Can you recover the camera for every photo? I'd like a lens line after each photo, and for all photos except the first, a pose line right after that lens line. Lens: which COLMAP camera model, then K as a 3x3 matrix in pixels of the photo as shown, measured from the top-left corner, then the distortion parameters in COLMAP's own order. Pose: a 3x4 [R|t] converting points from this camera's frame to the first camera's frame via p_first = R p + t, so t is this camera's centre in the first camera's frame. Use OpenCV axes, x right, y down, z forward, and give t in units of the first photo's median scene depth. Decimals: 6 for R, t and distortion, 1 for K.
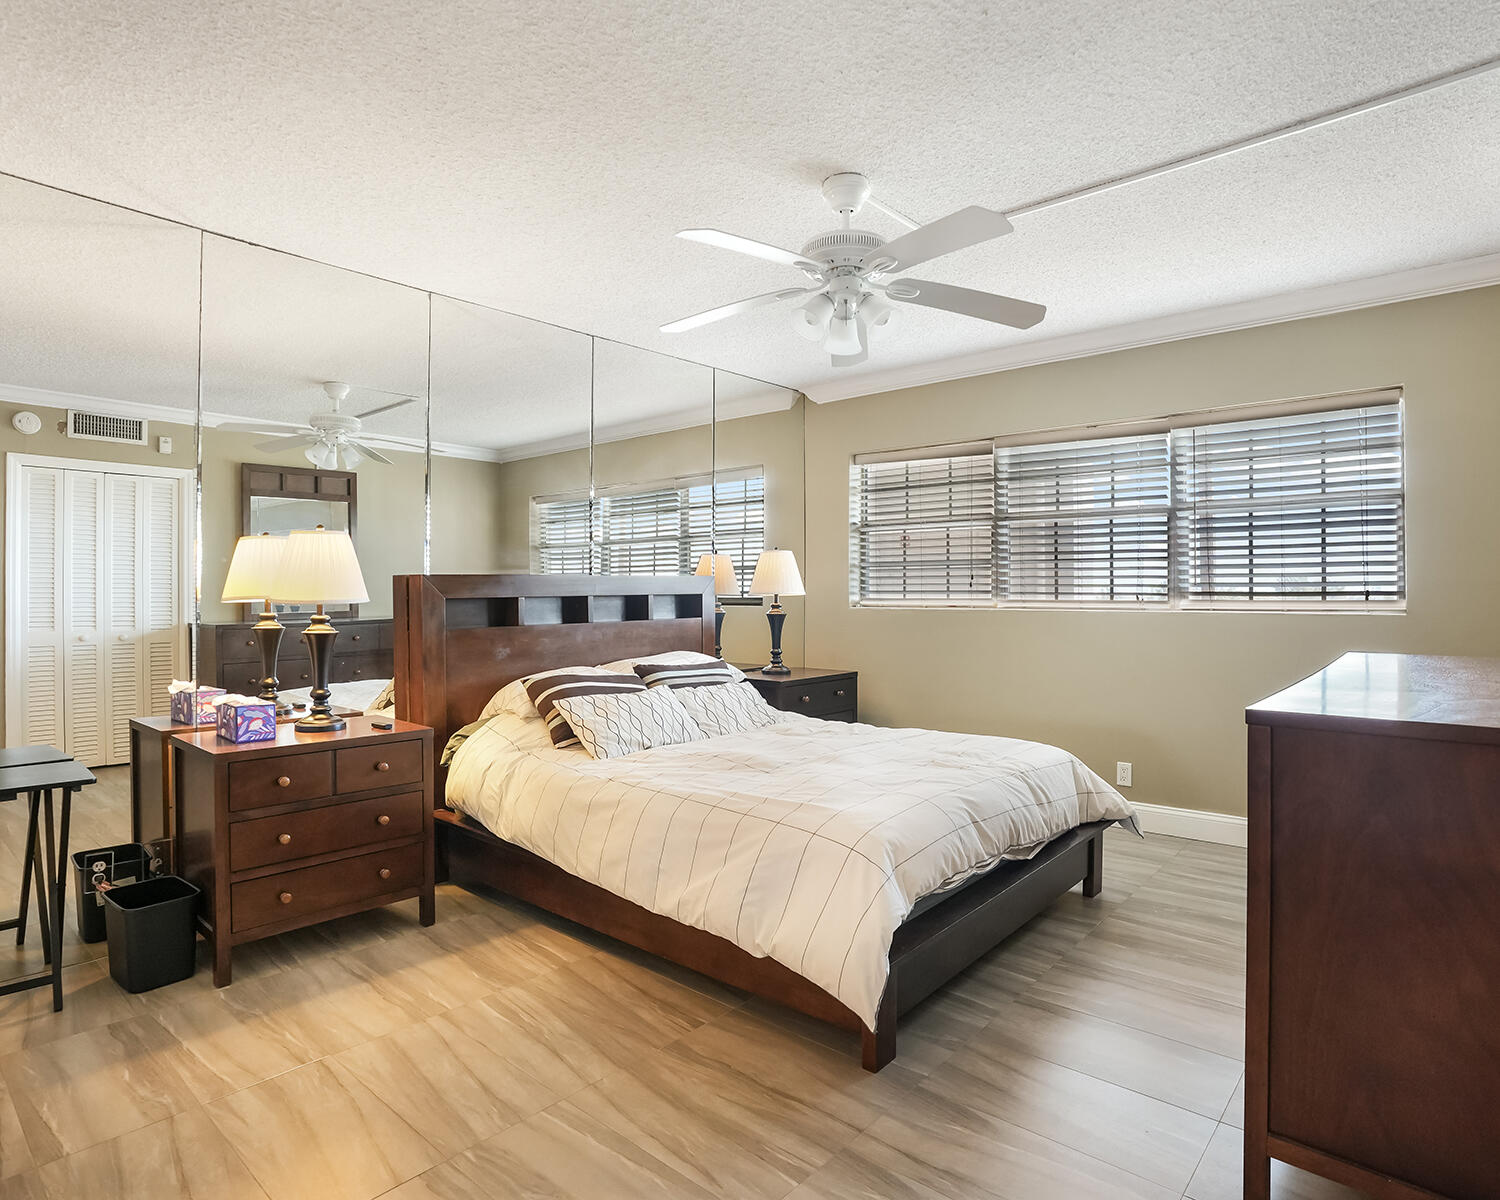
lens RADIAL K [[848.7, 0, 756.2], [0, 848.7, 600.6], [0, 0, 1]] dist [-0.042876, 0.013632]
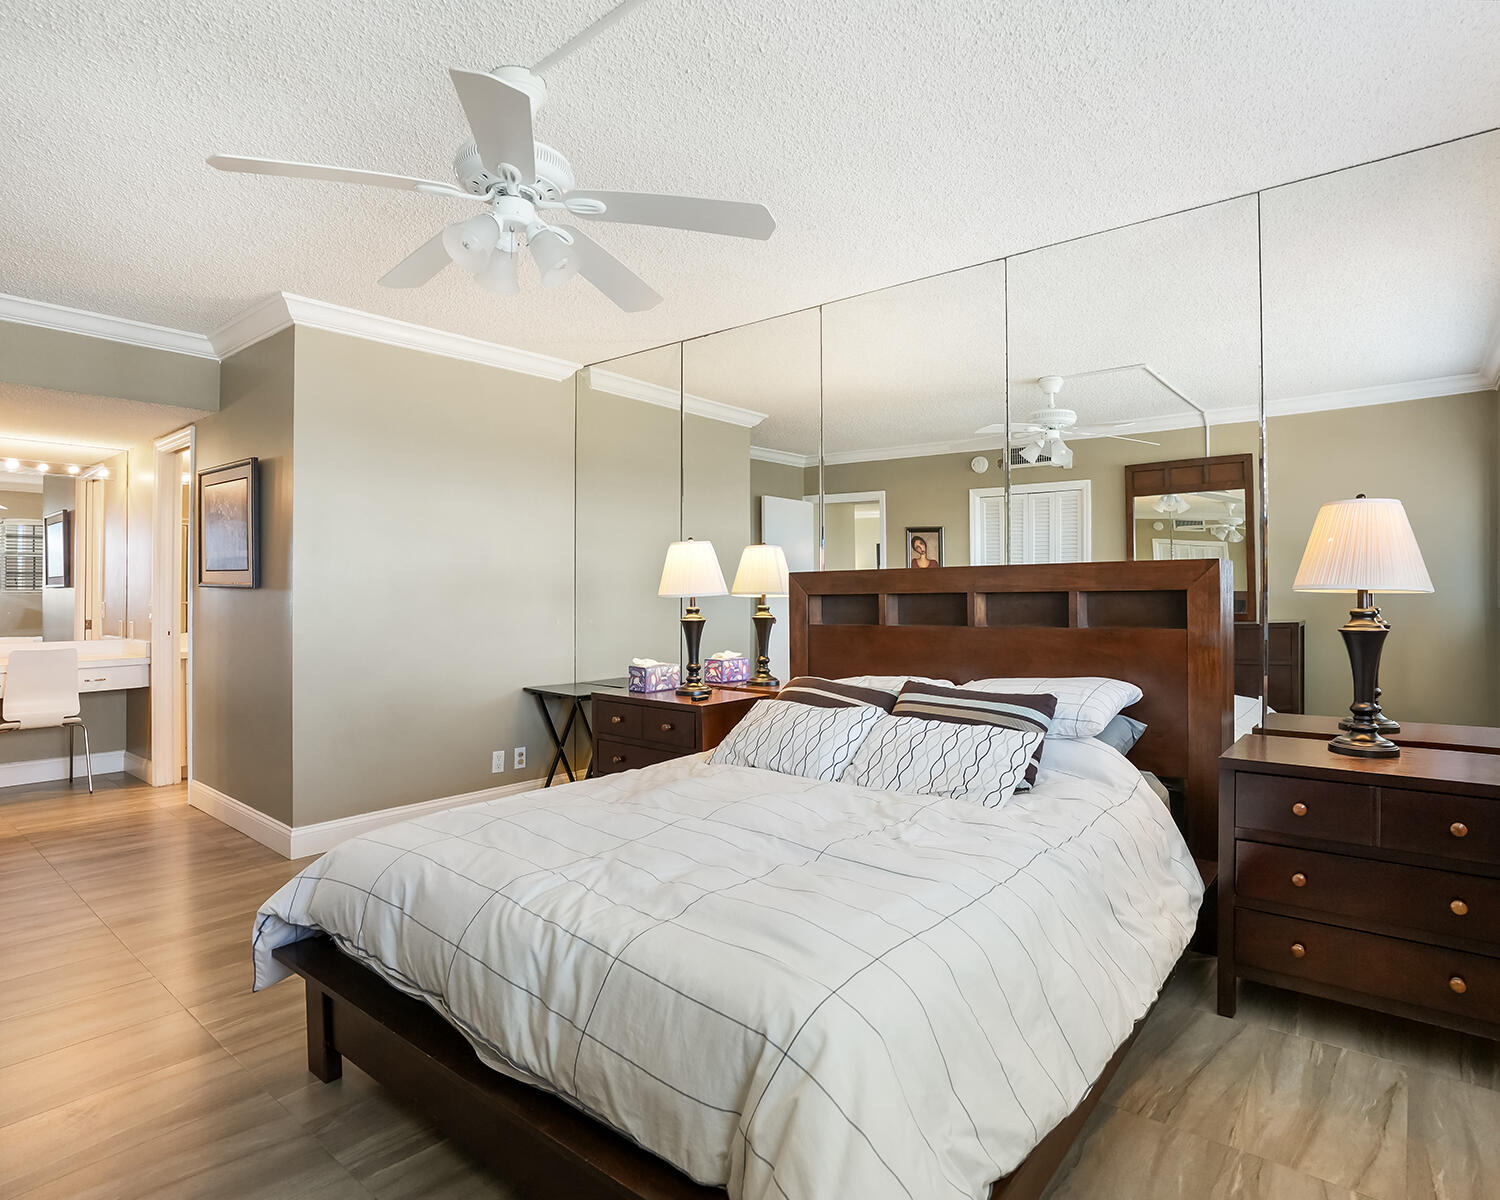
lens RADIAL K [[848.7, 0, 755.9], [0, 848.7, 596.2], [0, 0, 1]] dist [-0.042876, 0.013632]
pose [[0.020252, -0.001392, -0.999794, 0.491662], [0.000646, 0.999999, -0.001380, -0.002746], [0.999795, -0.000618, 0.020253, 0.646747]]
